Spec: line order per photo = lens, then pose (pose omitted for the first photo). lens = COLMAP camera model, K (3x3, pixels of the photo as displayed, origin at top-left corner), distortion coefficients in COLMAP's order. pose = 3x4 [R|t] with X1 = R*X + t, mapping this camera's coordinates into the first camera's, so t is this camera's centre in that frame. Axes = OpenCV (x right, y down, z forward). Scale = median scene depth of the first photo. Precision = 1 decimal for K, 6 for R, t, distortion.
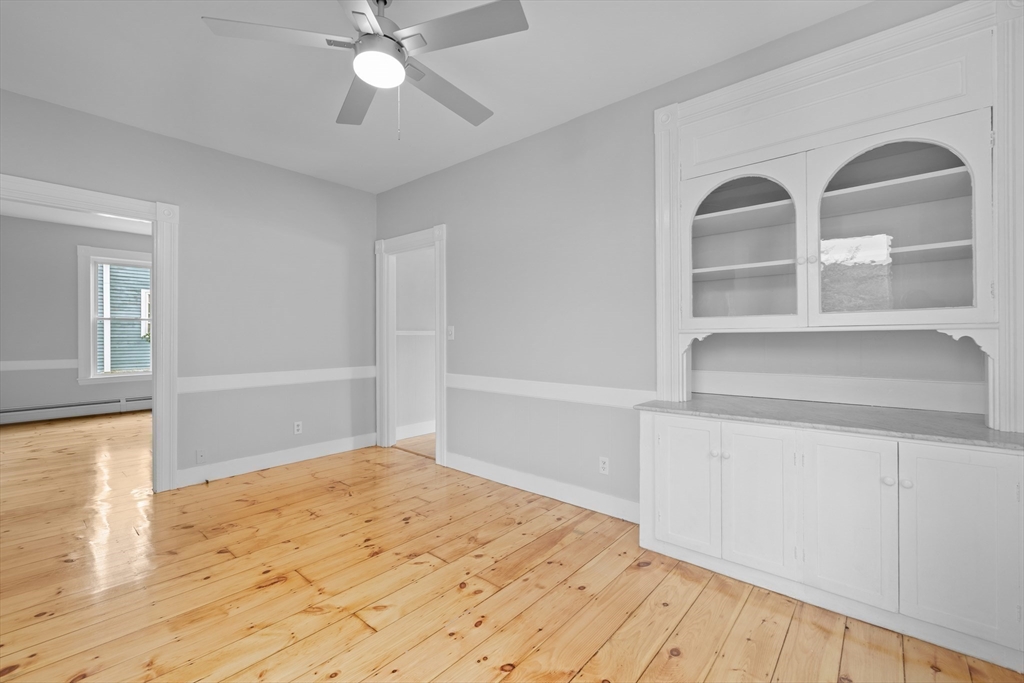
lens RADIAL K [[436.4, 0, 504.2], [0, 436.4, 336.9], [0, 0, 1]] dist [0.001858, 0.000299]
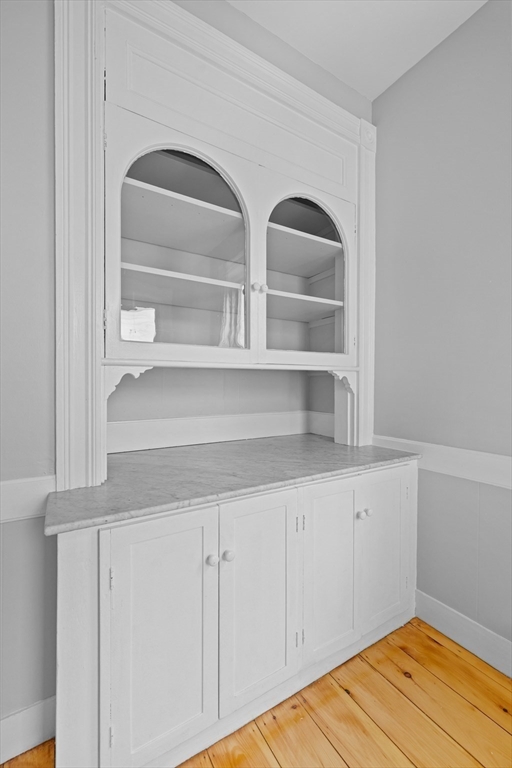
lens RADIAL K [[320.0, 0, 257.0], [0, 320.0, 386.2], [0, 0, 1]] dist [-0.000577, -0.000372]
pose [[0.297574, -0.001994, 0.954697, 0.065662], [-0.005630, 0.999977, 0.003844, 0.018692], [-0.954682, -0.006519, 0.297555, 0.732614]]
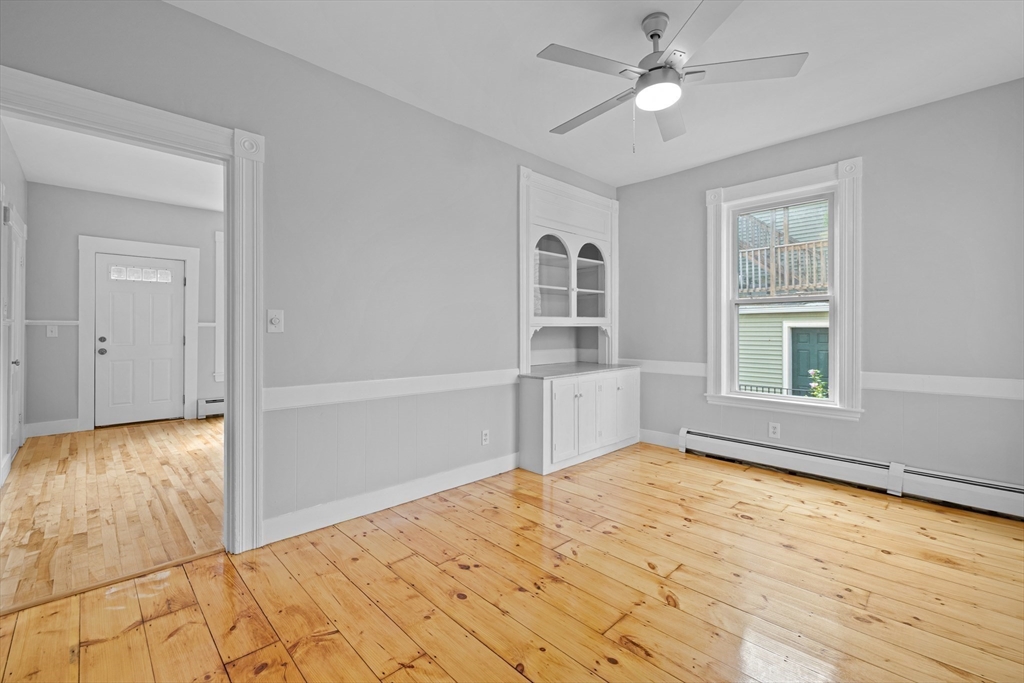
lens RADIAL K [[437.8, 0, 512.1], [0, 437.8, 331.7], [0, 0, 1]] dist [-0.000628, 0.000077]
pose [[0.079456, -0.000918, 0.996838, -1.154583], [0.000022, 1.000000, 0.000919, 0.008942], [-0.996838, -0.000051, 0.079456, 1.015986]]
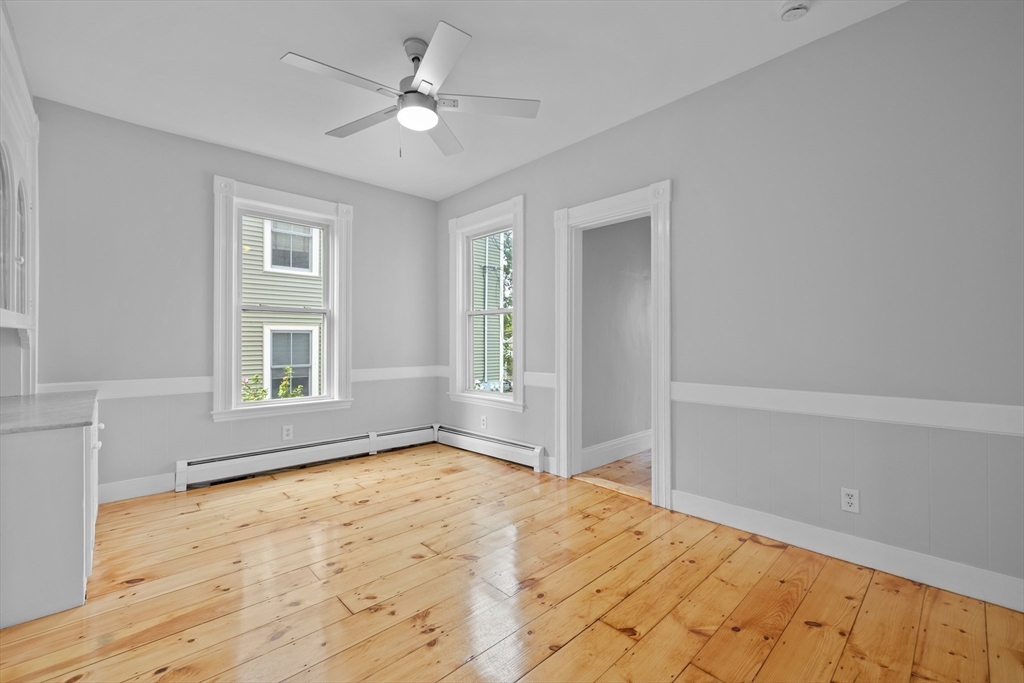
lens RADIAL K [[430.0, 0, 508.5], [0, 430.0, 342.8], [0, 0, 1]] dist [0.000056, -0.000037]
pose [[-0.995320, 0.001239, 0.096625, -0.519174], [0.001650, 0.999990, 0.004170, 0.018737], [-0.096619, 0.004310, -0.995312, 1.723654]]
